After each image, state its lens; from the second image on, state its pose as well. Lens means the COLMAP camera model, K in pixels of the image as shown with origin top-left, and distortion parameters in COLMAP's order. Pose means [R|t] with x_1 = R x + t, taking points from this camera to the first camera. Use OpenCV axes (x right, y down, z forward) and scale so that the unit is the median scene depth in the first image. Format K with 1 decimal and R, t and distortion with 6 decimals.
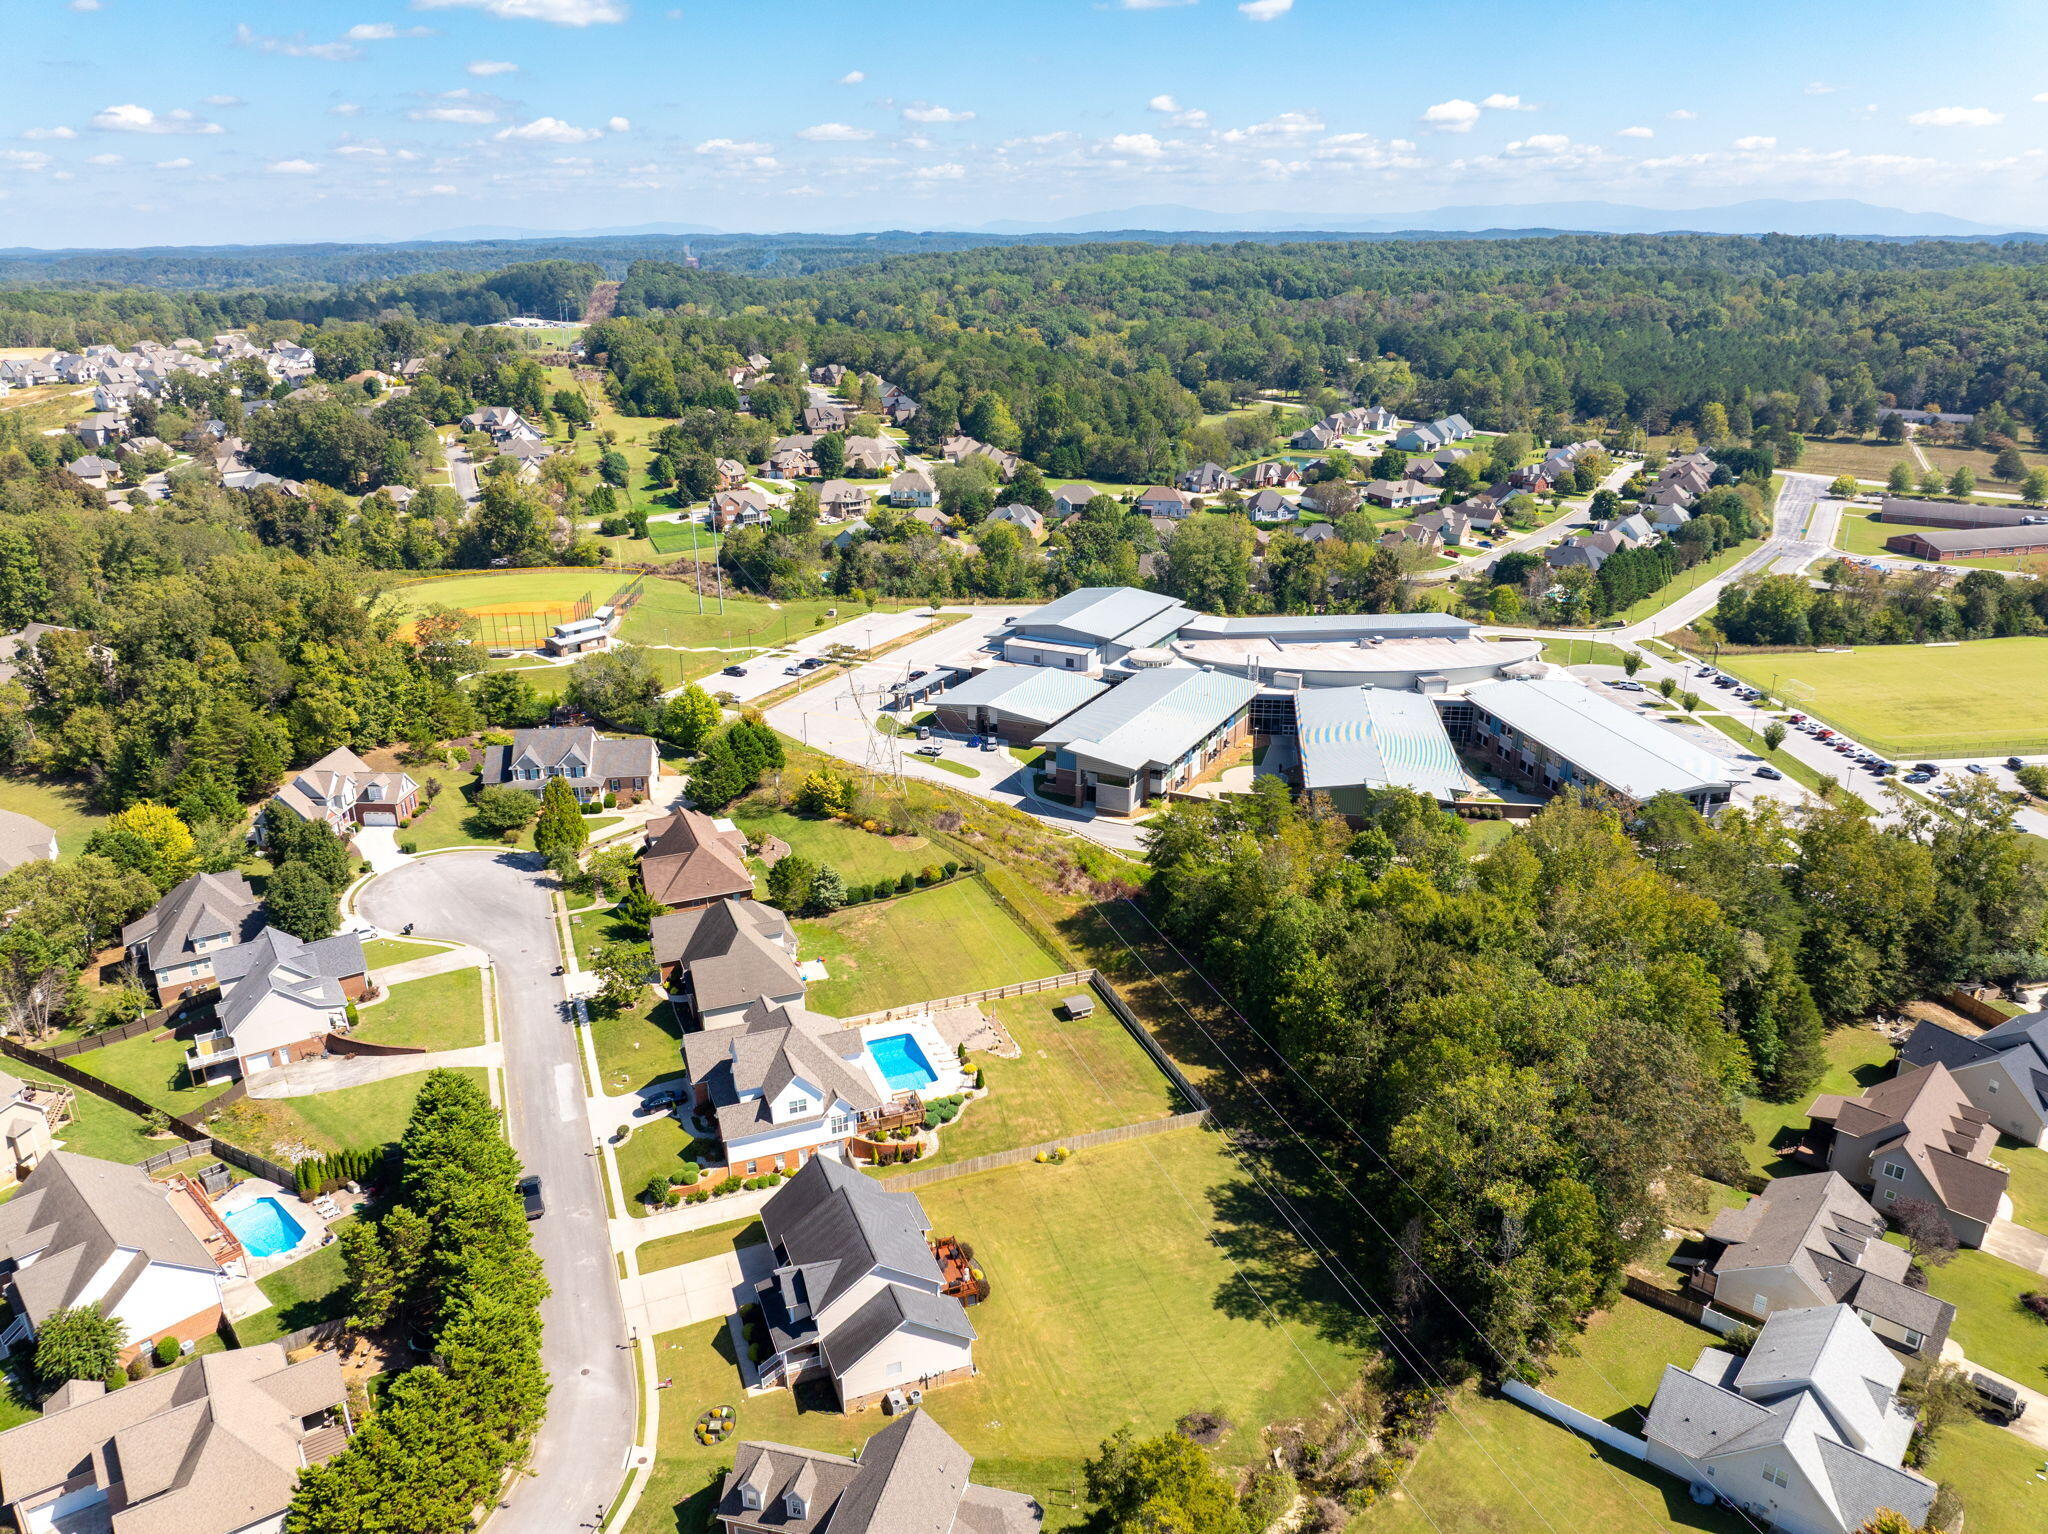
lens RADIAL K [[1452.5, 0, 1024.0], [0, 1452.5, 767.0], [0, 0, 1]] dist [-0.024202, 0.000459]
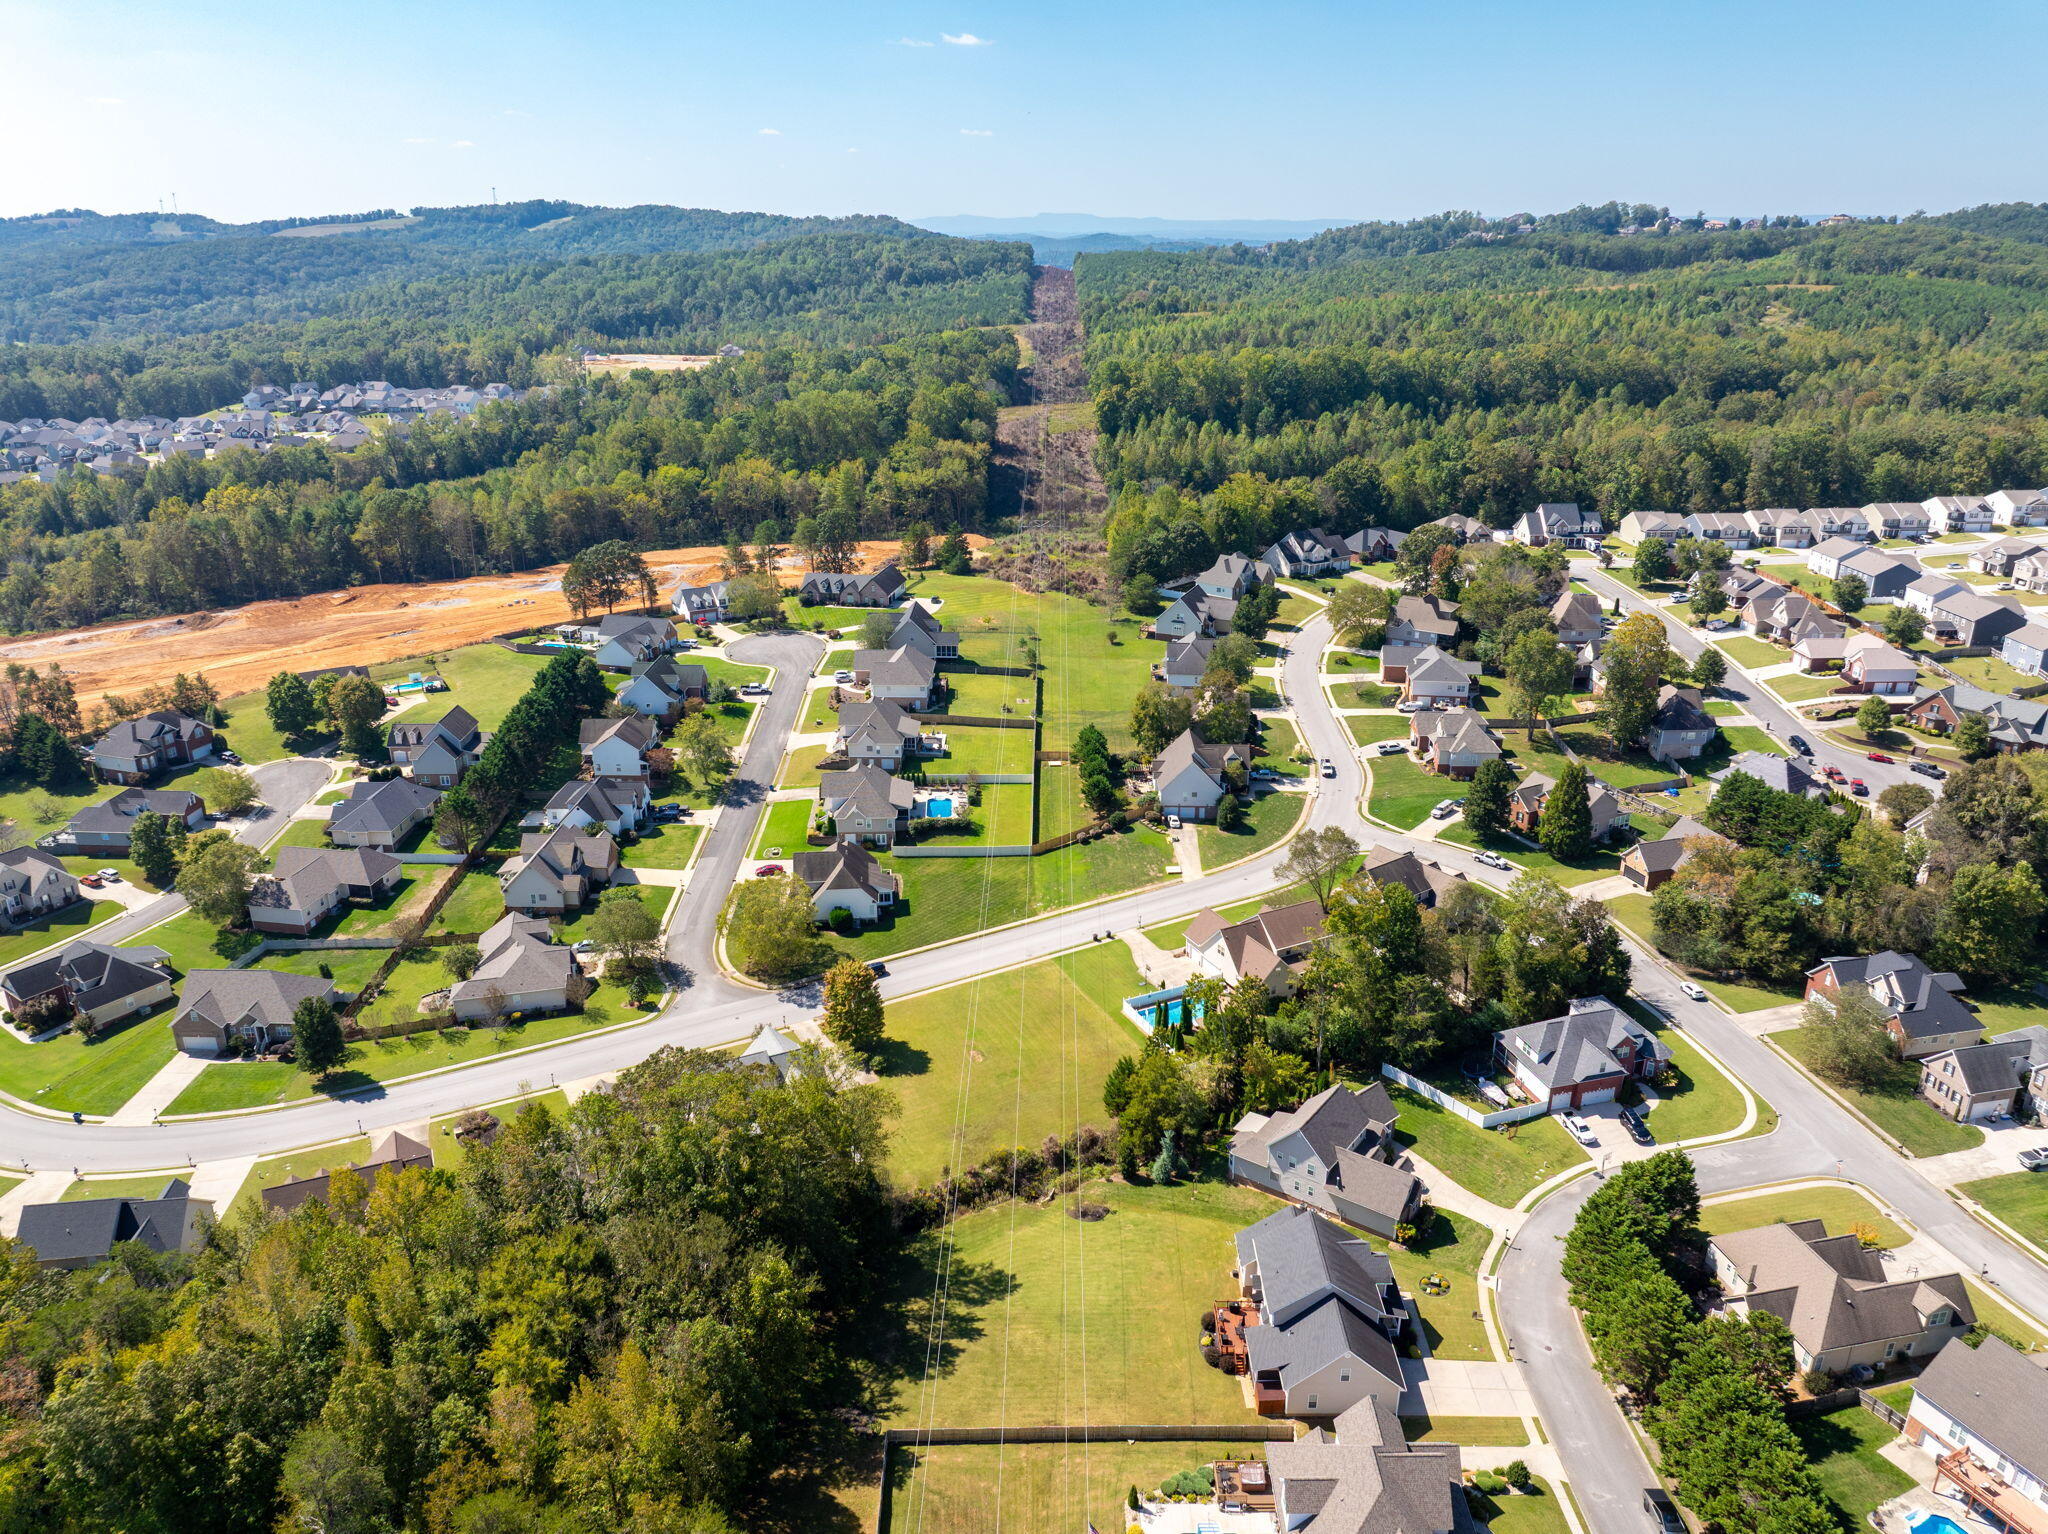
lens RADIAL K [[1452.5, 0, 1024.0], [0, 1452.5, 767.0], [0, 0, 1]] dist [-0.024202, 0.000459]
pose [[-0.925502, -0.132690, 0.354739, -0.223800], [0.132395, 0.764189, 0.631258, -0.665913], [-0.354850, 0.631196, -0.689691, 1.441422]]
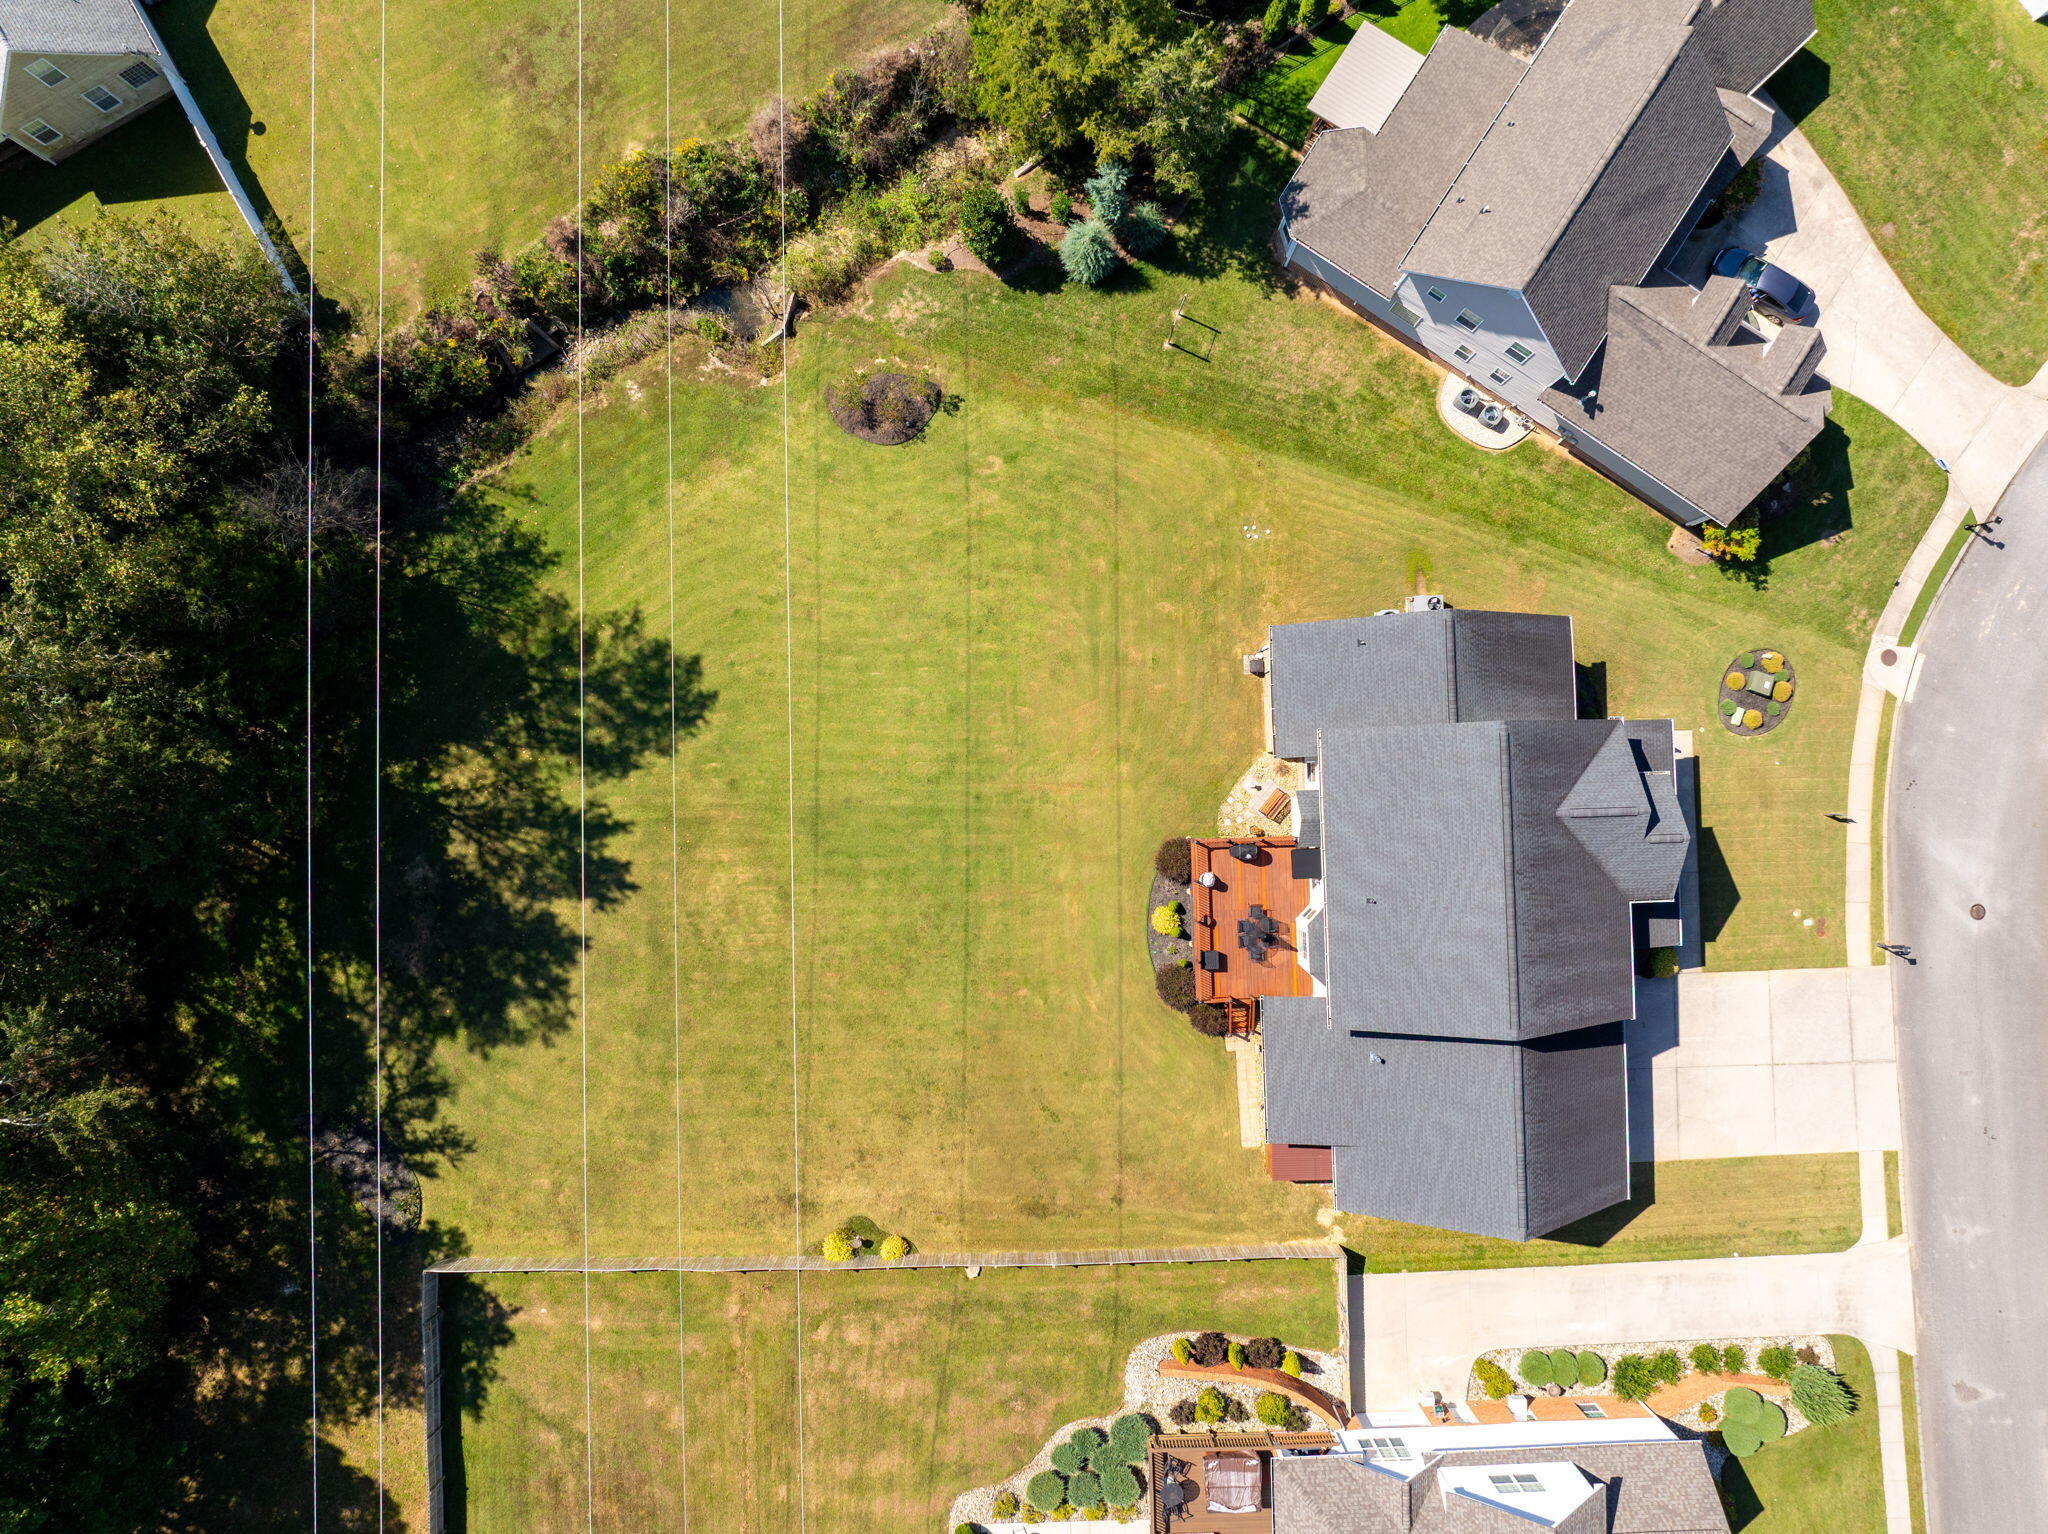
lens RADIAL K [[1504.5, 0, 985.9], [0, 1504.5, 764.9], [0, 0, 1]] dist [-0.040597, 0.003377]
pose [[-0.940298, -0.339856, 0.018367, 0.027765], [0.129313, -0.306820, 0.942942, -0.086281], [-0.314829, 0.889022, 0.332450, 0.762621]]
